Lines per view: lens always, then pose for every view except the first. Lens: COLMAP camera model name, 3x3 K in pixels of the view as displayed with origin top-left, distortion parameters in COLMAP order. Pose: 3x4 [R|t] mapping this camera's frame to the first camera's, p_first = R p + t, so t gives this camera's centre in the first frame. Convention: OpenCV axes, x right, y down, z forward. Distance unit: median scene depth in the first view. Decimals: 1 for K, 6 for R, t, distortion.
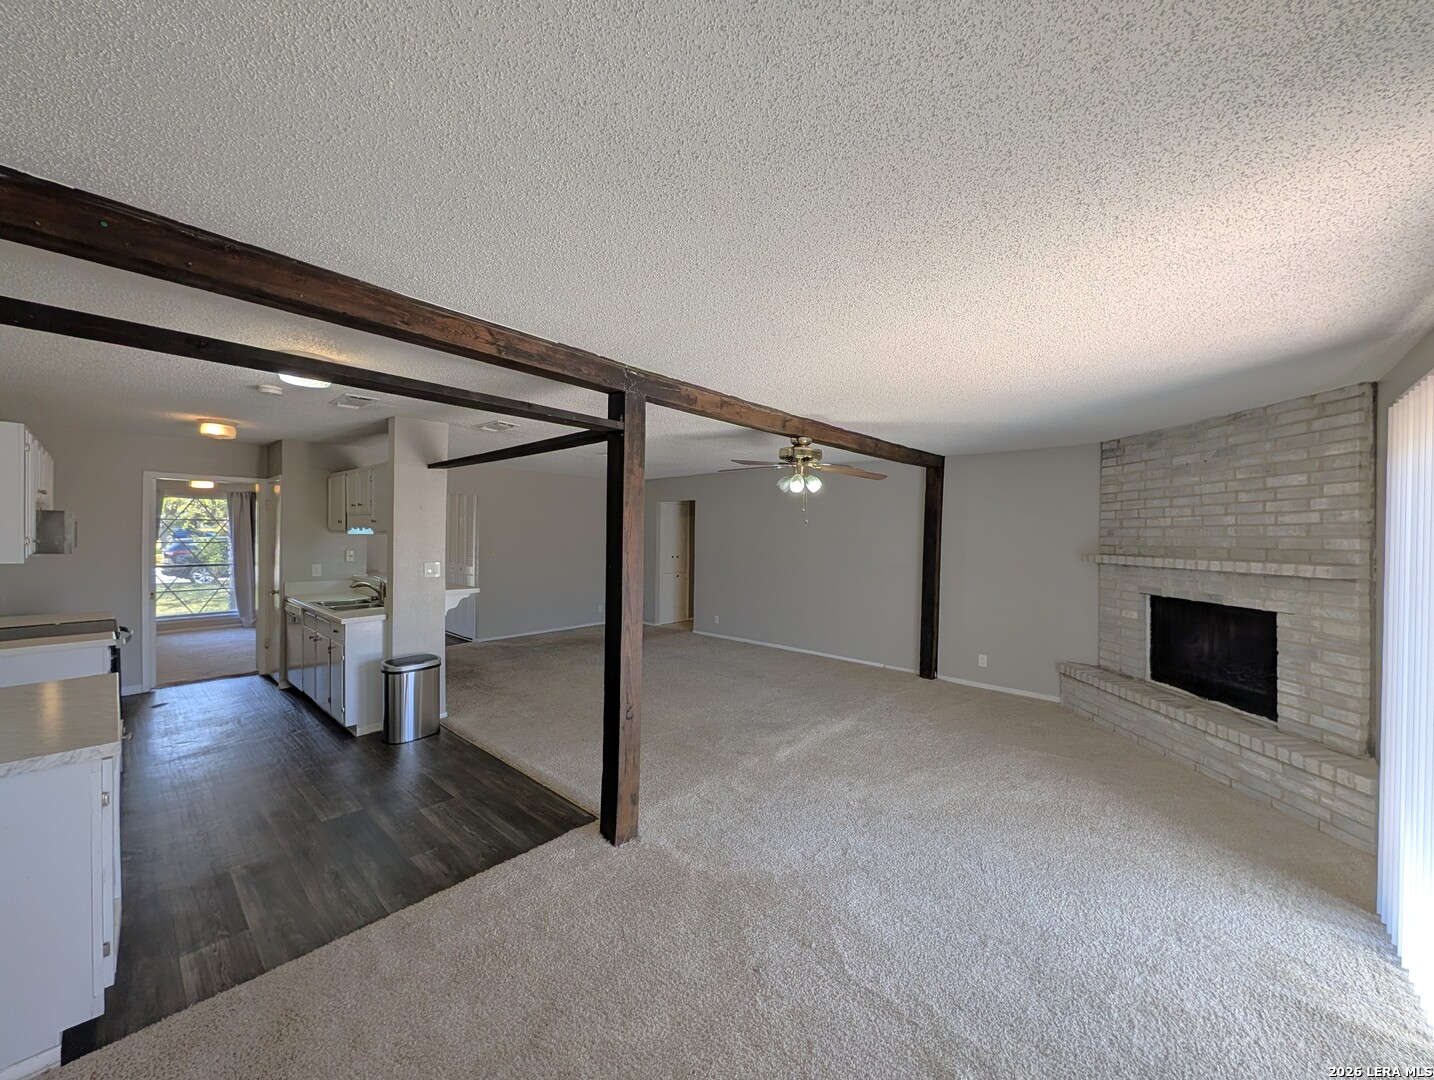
lens RADIAL K [[550.0, 0, 708.3], [0, 550.0, 540.4], [0, 0, 1]] dist [-0.000817, 0.000559]
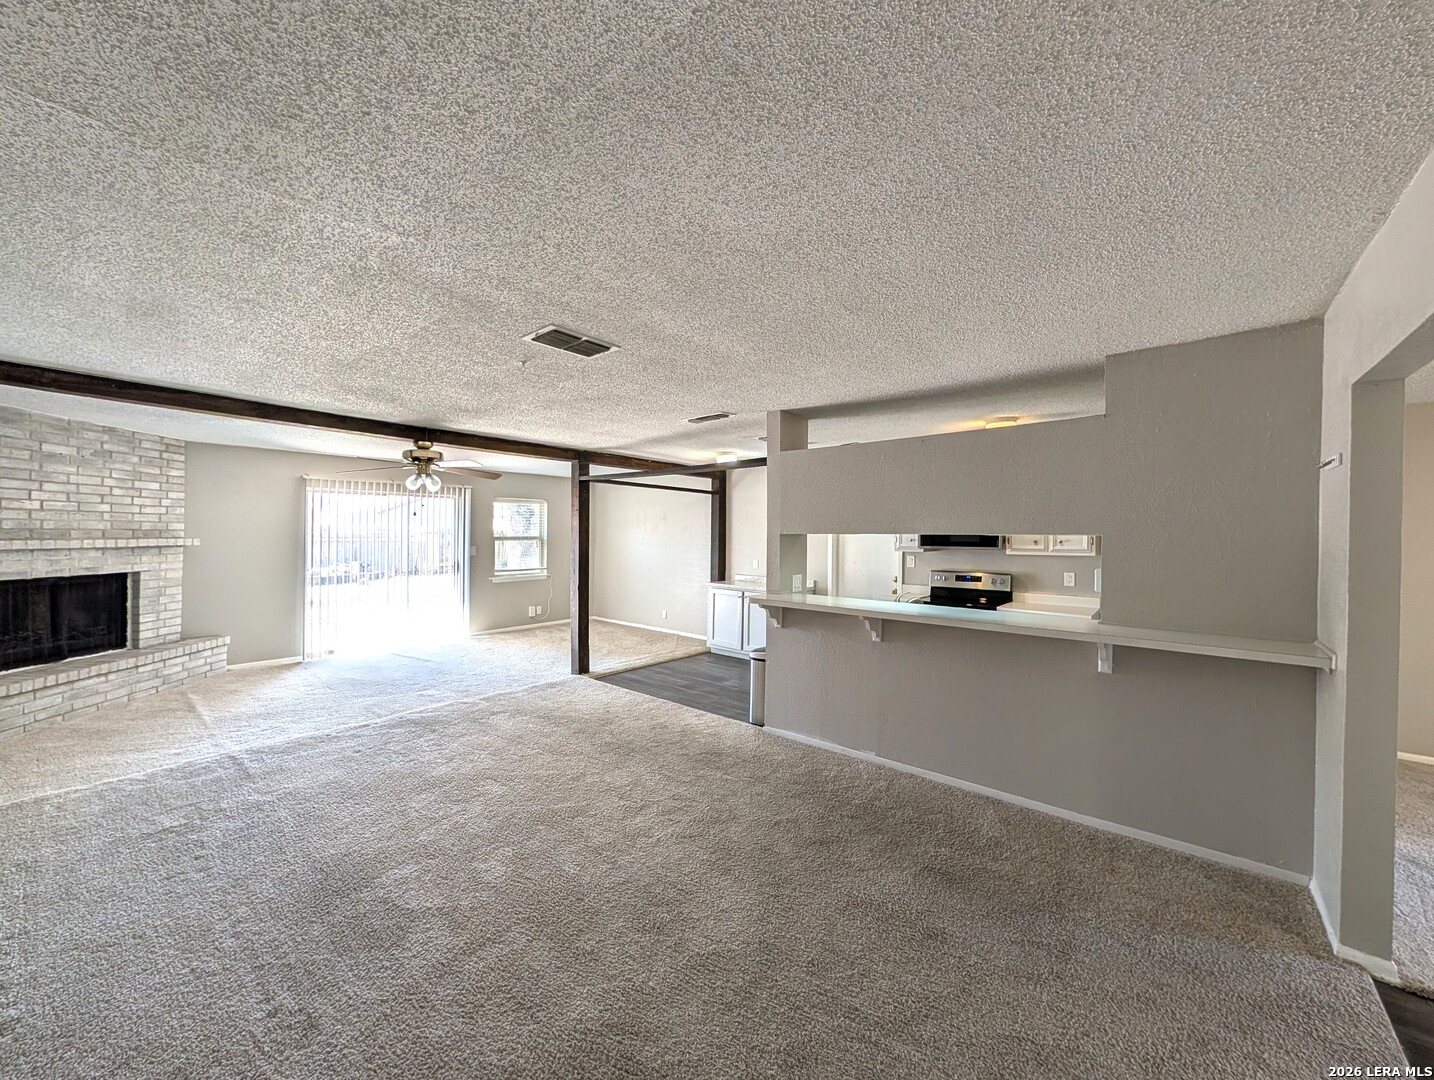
lens RADIAL K [[550.0, 0, 717.9], [0, 550.0, 535.0], [0, 0, 1]] dist [-0.000817, 0.000559]
pose [[-0.998615, -0.021112, -0.048185, -0.491588], [-0.021634, 0.999712, 0.010354, -0.019744], [0.047952, 0.011382, -0.998785, 2.683447]]
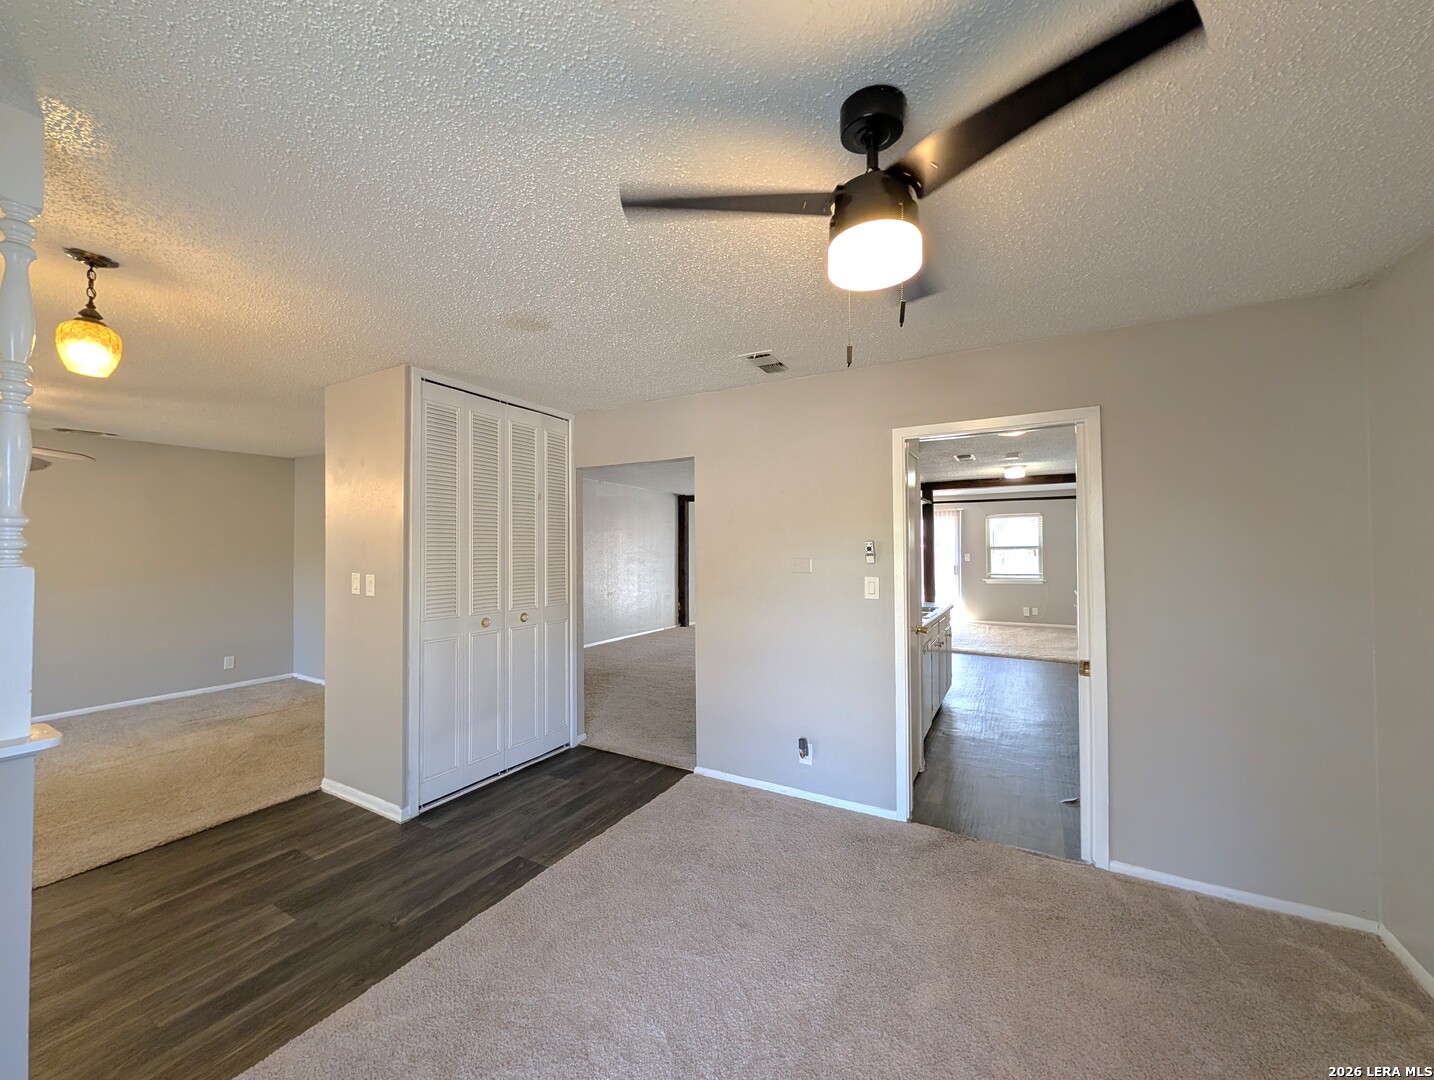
lens RADIAL K [[550.0, 0, 714.0], [0, 550.0, 538.8], [0, 0, 1]] dist [-0.000817, 0.000559]
pose [[-0.214980, 0.006548, 0.976597, -2.304400], [0.017755, 0.999838, -0.002795, -0.026072], [-0.976457, 0.016739, -0.215061, 2.305246]]
